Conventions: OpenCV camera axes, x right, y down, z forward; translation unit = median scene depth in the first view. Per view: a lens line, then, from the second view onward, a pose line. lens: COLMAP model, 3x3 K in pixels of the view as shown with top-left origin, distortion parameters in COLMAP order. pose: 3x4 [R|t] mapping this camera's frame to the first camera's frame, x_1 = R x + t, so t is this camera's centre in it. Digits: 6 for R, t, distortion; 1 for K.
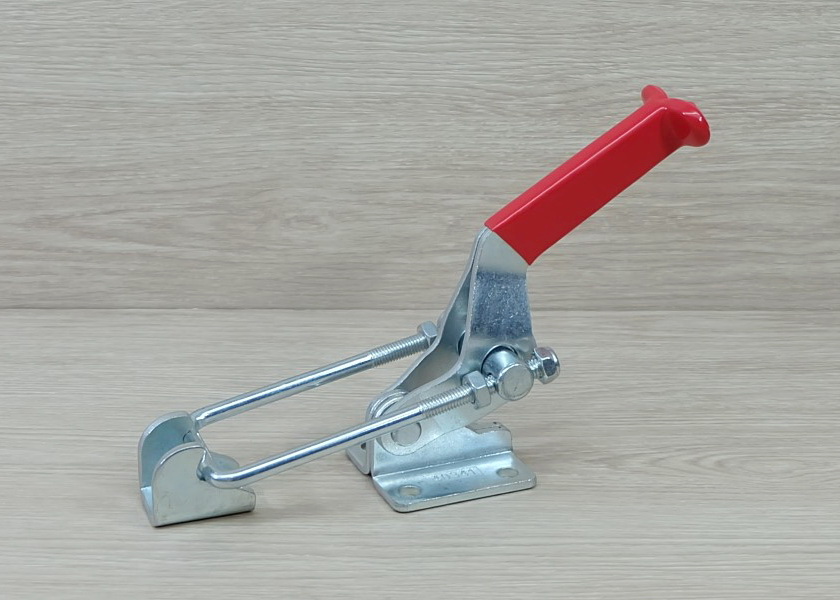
lens RADIAL K [[1669.3, 0, 392.4], [0, 1669.3, 316.2], [0, 0, 1]] dist [-0.074006, 0.000000]
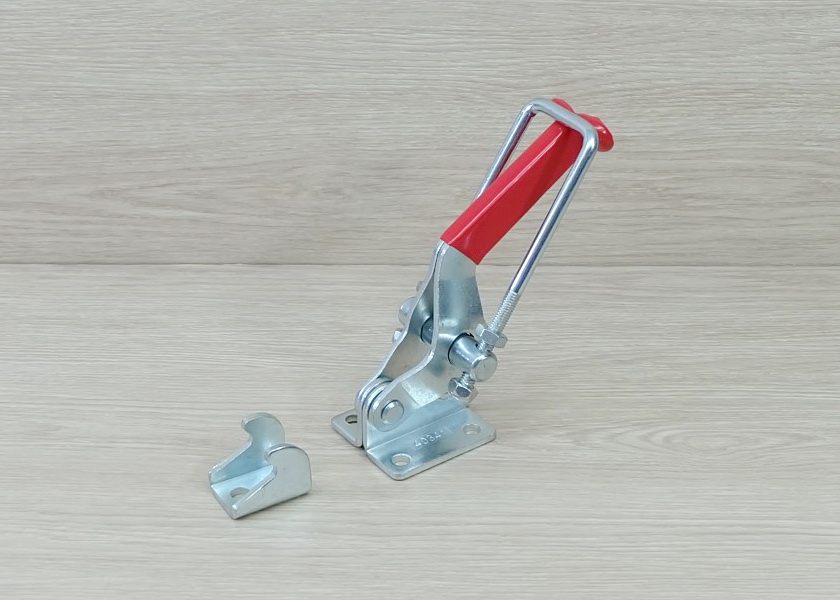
lens RADIAL K [[1669.3, 0, 415.4], [0, 1669.3, 295.7], [0, 0, 1]] dist [-0.074006, 0.000000]
pose [[0.998773, 0.000999, -0.049513, 0.064515], [0.006915, 0.987187, 0.159421, -0.175248], [0.049038, -0.159568, 0.985968, -0.146013]]
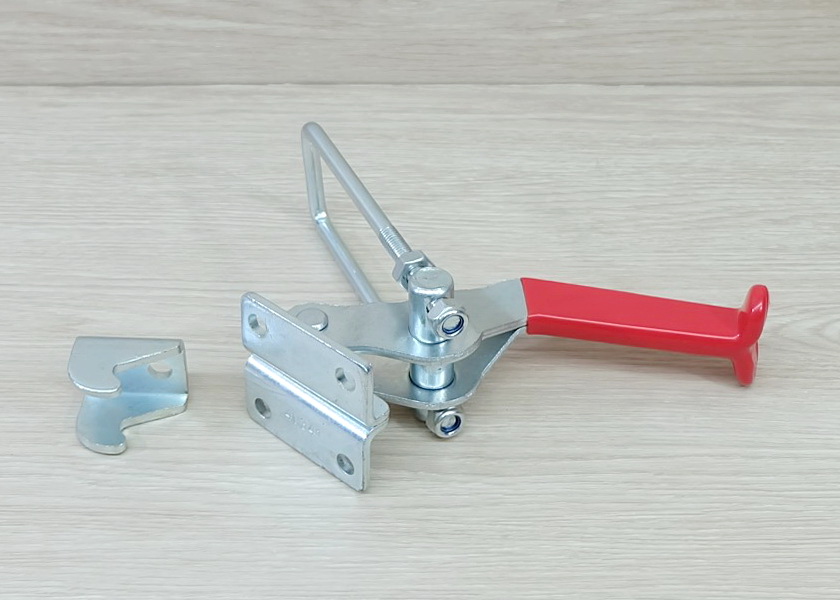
lens RADIAL K [[1669.3, 0, 402.1], [0, 1669.3, 297.4], [0, 0, 1]] dist [-0.074006, 0.000000]
pose [[0.999408, 0.000920, -0.034399, -0.022117], [0.011048, 0.938141, 0.346078, -0.227340], [0.032590, -0.346253, 0.937575, 0.084397]]
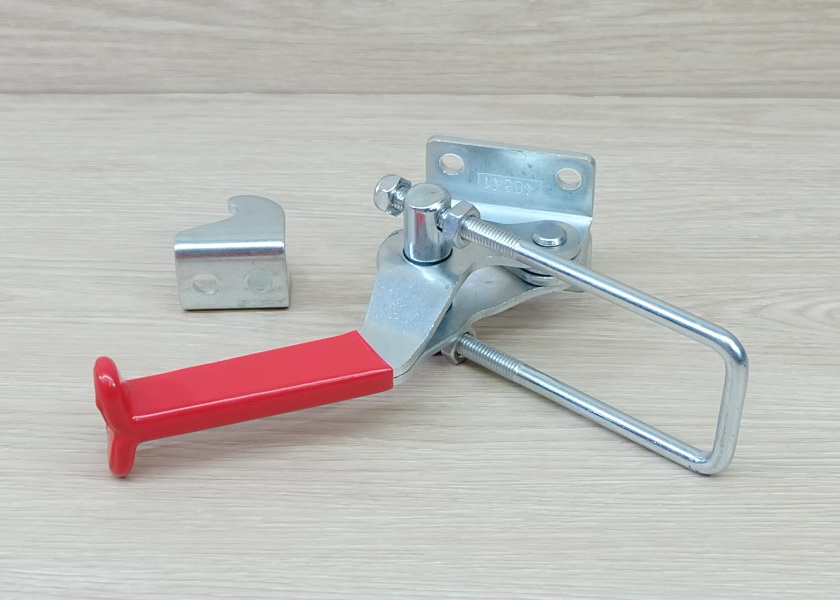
lens RADIAL K [[1669.3, 0, 415.6], [0, 1669.3, 329.3], [0, 0, 1]] dist [-0.074006, 0.000000]
pose [[0.999371, 0.007646, -0.034626, 0.004908], [0.000764, 0.971609, 0.236591, -0.098005], [0.035451, -0.236469, 0.970992, 0.106498]]
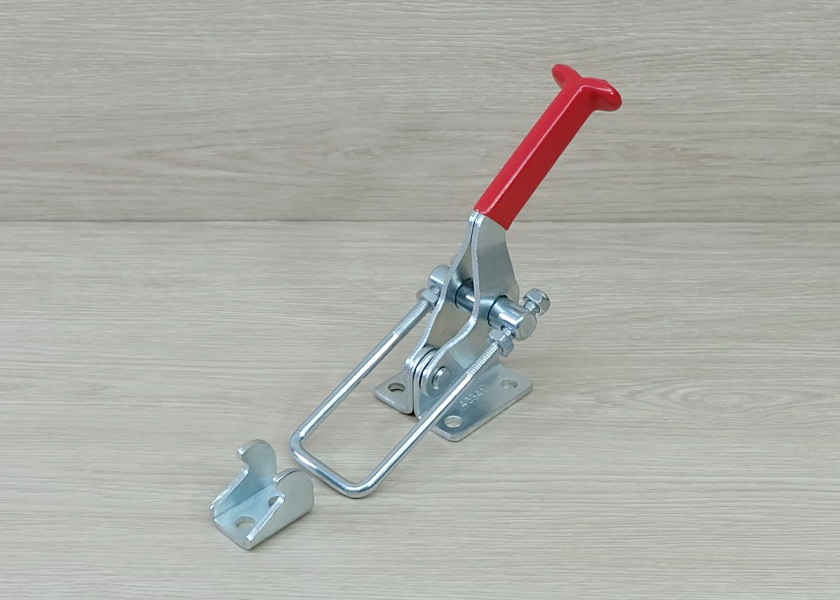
lens RADIAL K [[1669.3, 0, 424.9], [0, 1669.3, 293.3], [0, 0, 1]] dist [-0.074006, 0.000000]
pose [[0.998779, -0.000087, -0.049394, 0.053653], [0.010978, 0.975380, 0.220256, -0.229028], [0.048158, -0.220529, 0.974191, -0.188594]]
